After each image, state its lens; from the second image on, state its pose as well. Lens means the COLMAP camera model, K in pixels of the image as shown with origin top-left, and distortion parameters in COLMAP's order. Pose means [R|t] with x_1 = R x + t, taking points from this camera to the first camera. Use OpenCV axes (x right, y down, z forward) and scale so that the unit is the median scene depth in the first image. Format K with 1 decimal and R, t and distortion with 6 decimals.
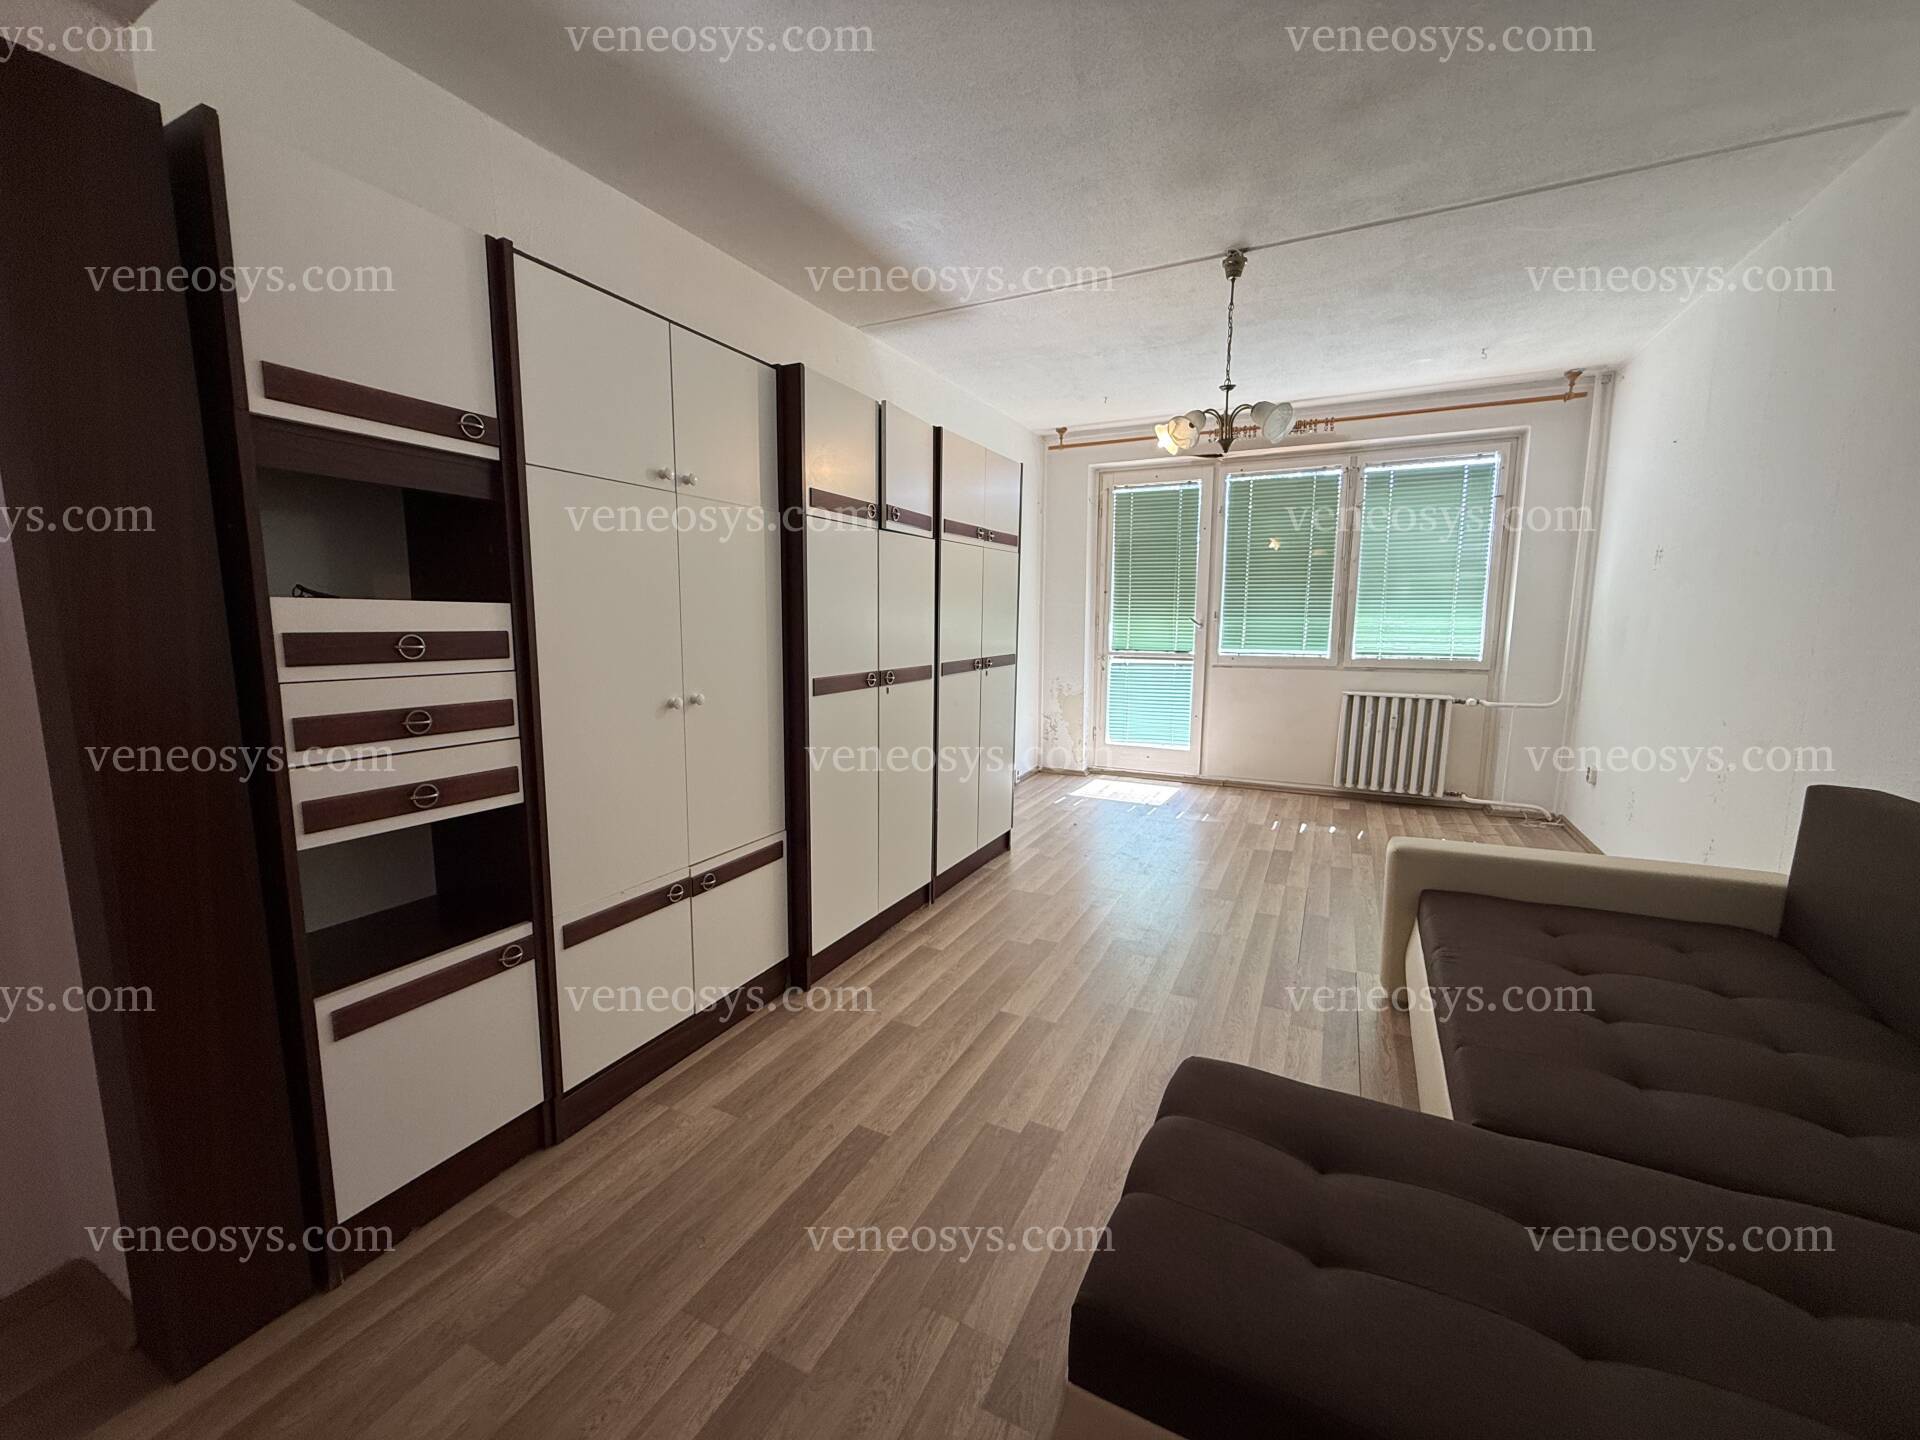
lens RADIAL K [[768.2, 0, 954.7], [0, 768.2, 720.6], [0, 0, 1]] dist [0.001816, 0.000330]
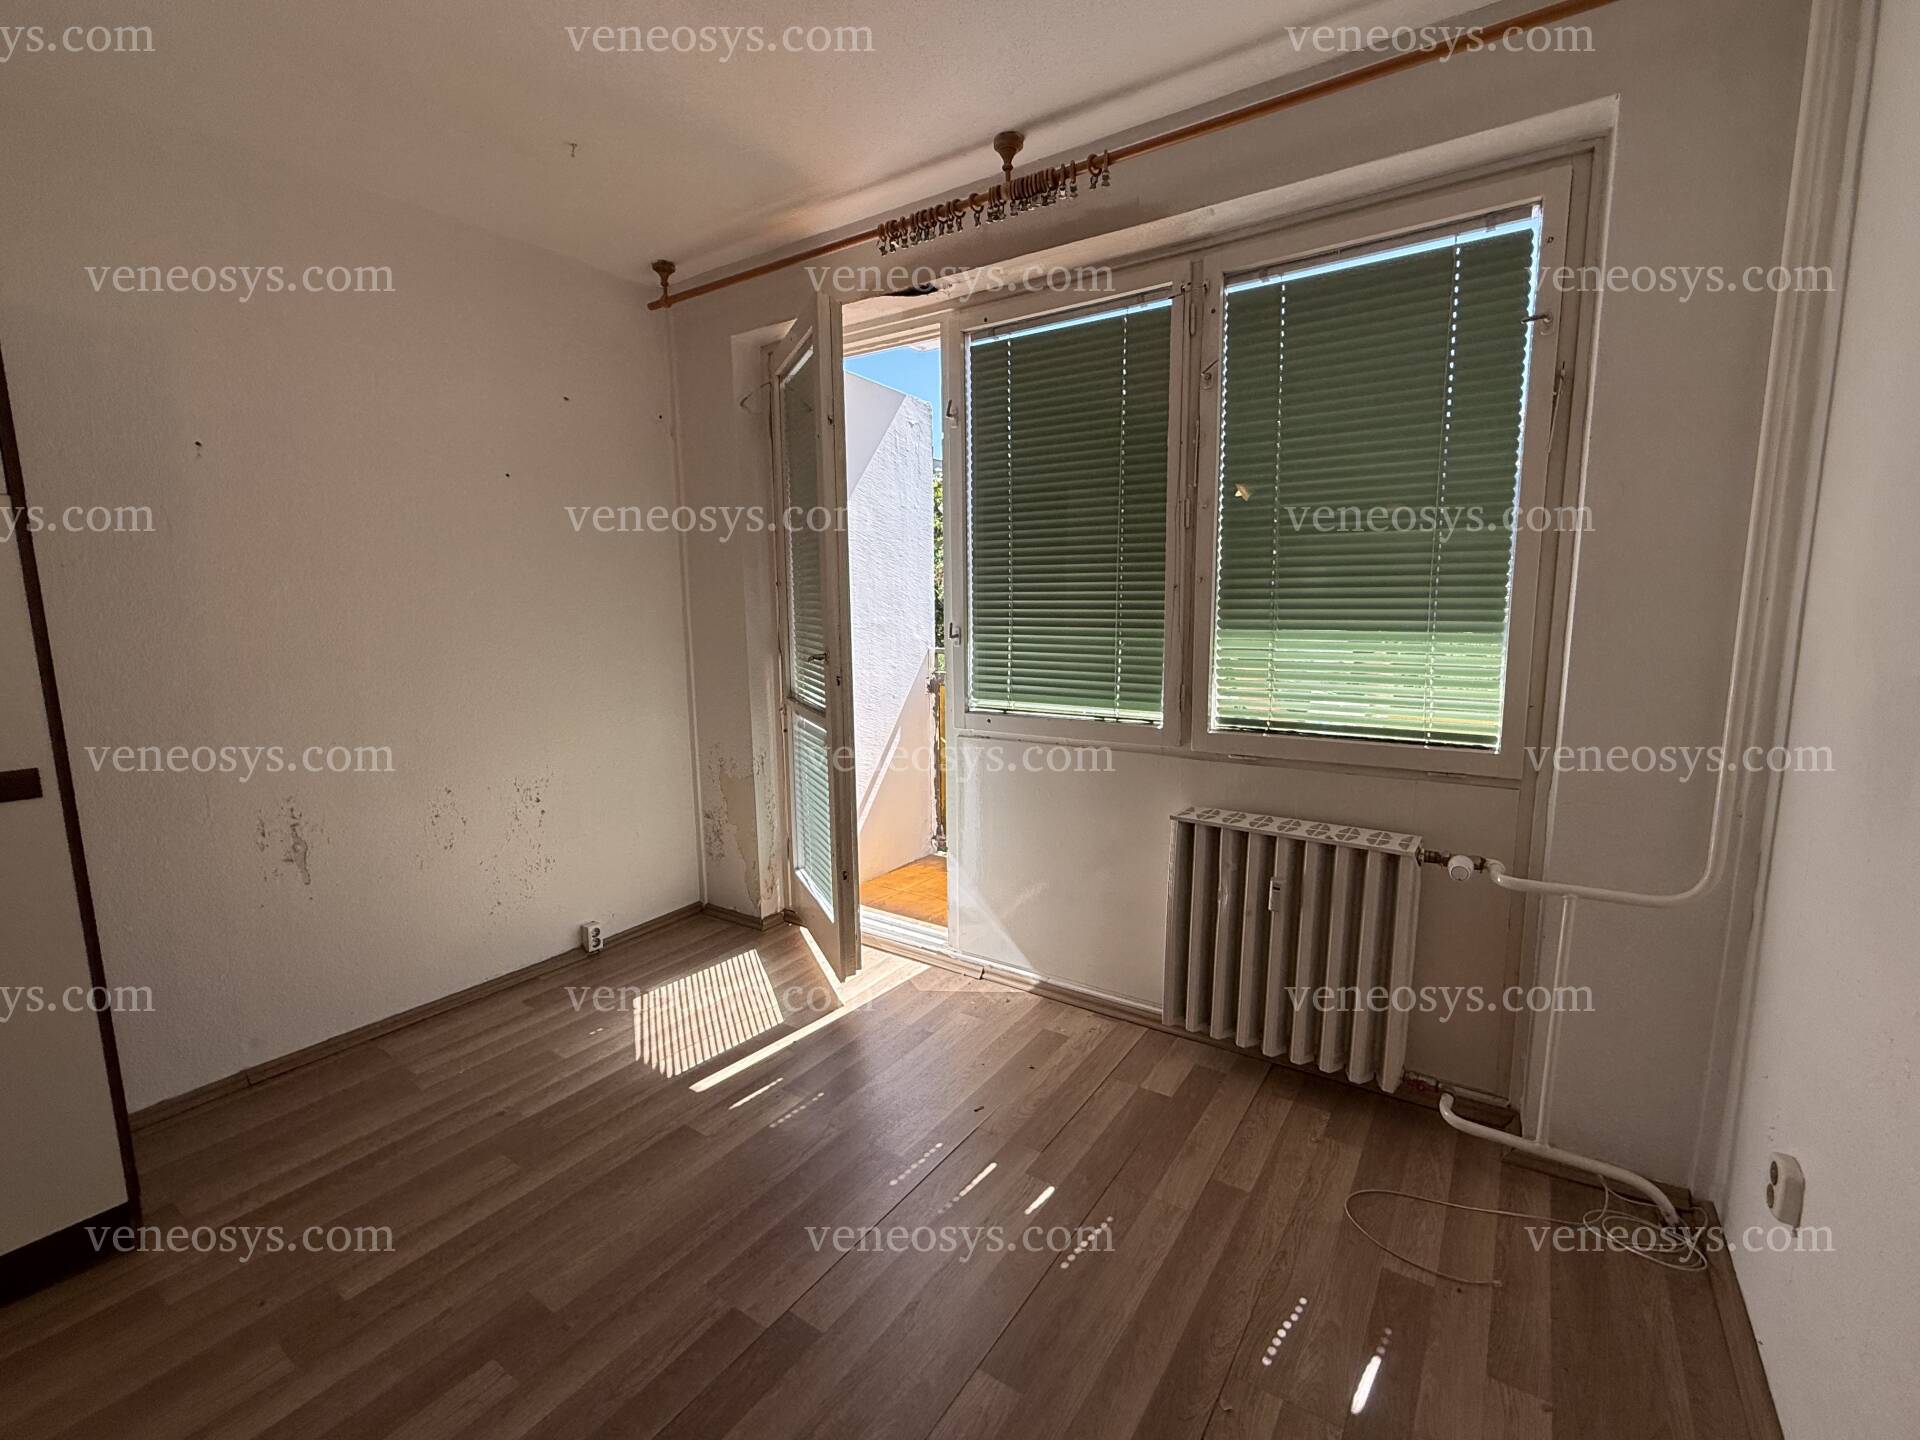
lens RADIAL K [[844.0, 0, 960.0], [0, 844.0, 720.0], [0, 0, 1]] dist [0.015166, -0.011322]
pose [[0.990884, 0.007169, -0.134527, 0.911870], [-0.006281, 0.999956, 0.007020, -0.186337], [0.134571, -0.006111, 0.990885, 1.041708]]
